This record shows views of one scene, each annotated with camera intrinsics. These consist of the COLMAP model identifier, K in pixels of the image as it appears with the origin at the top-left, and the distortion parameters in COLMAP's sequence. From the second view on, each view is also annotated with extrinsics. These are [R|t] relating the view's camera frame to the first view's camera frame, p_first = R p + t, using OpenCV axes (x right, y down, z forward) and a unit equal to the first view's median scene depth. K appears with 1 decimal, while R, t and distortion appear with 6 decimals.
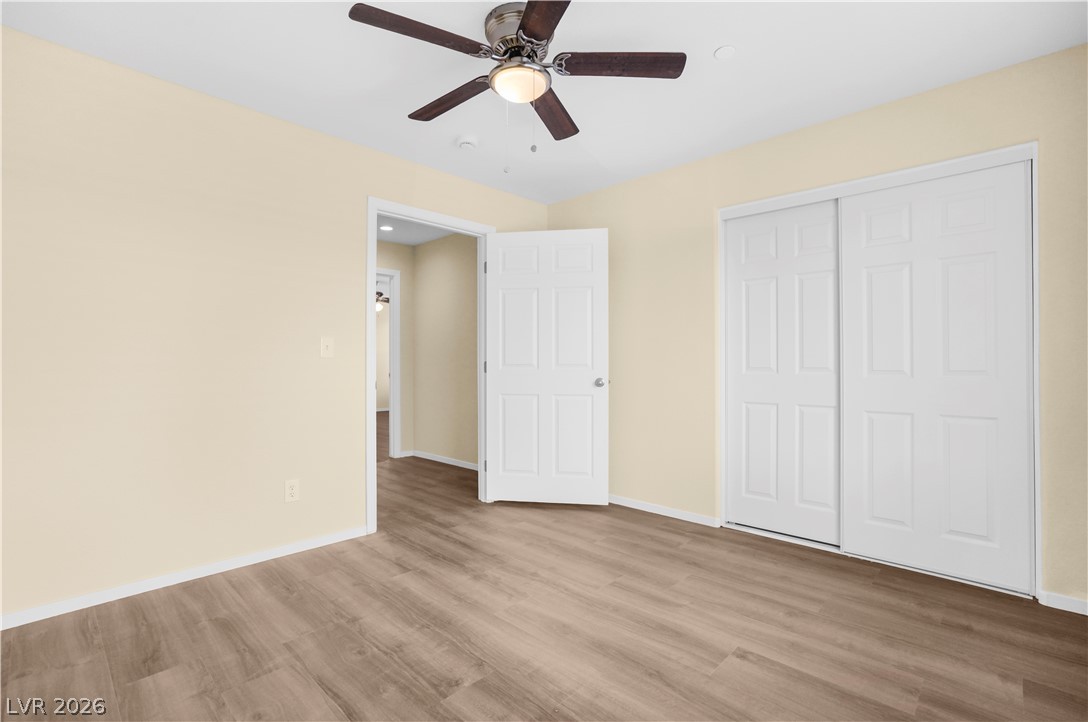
lens RADIAL K [[499.3, 0, 539.4], [0, 499.3, 360.2], [0, 0, 1]] dist [-0.049906, 0.023994]
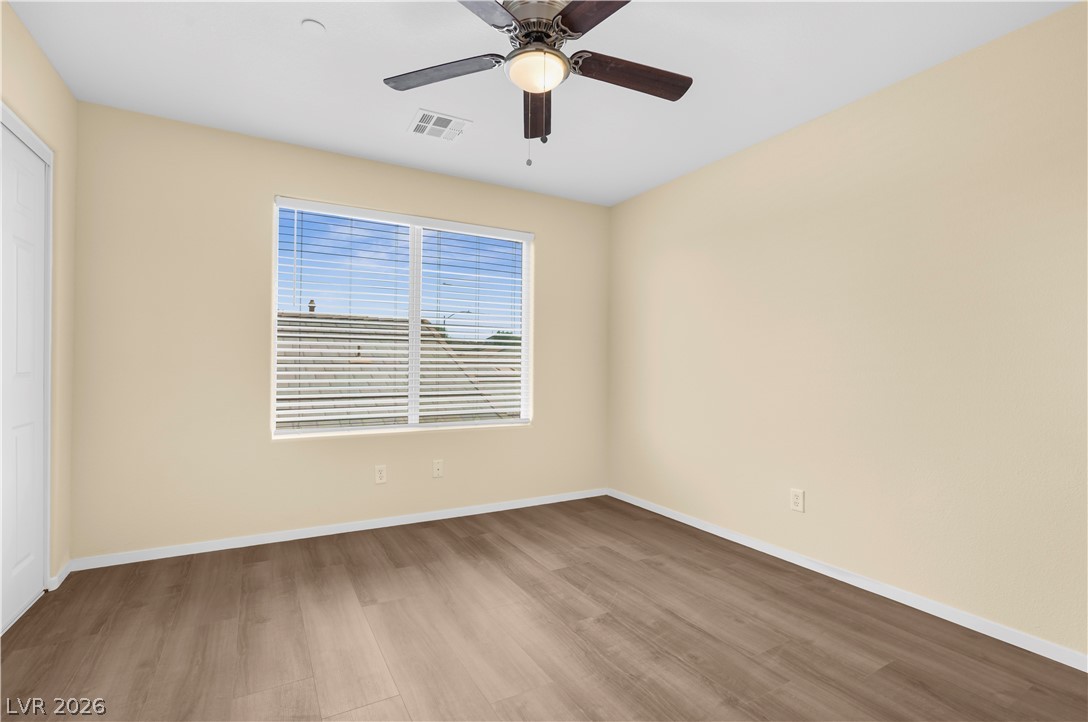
lens RADIAL K [[499.3, 0, 539.4], [0, 499.3, 360.2], [0, 0, 1]] dist [-0.049906, 0.023994]
pose [[-0.960413, -0.005302, 0.278530, -0.329025], [-0.008936, 0.999891, -0.011780, 0.001199], [-0.278437, -0.013803, -0.960355, 2.012127]]
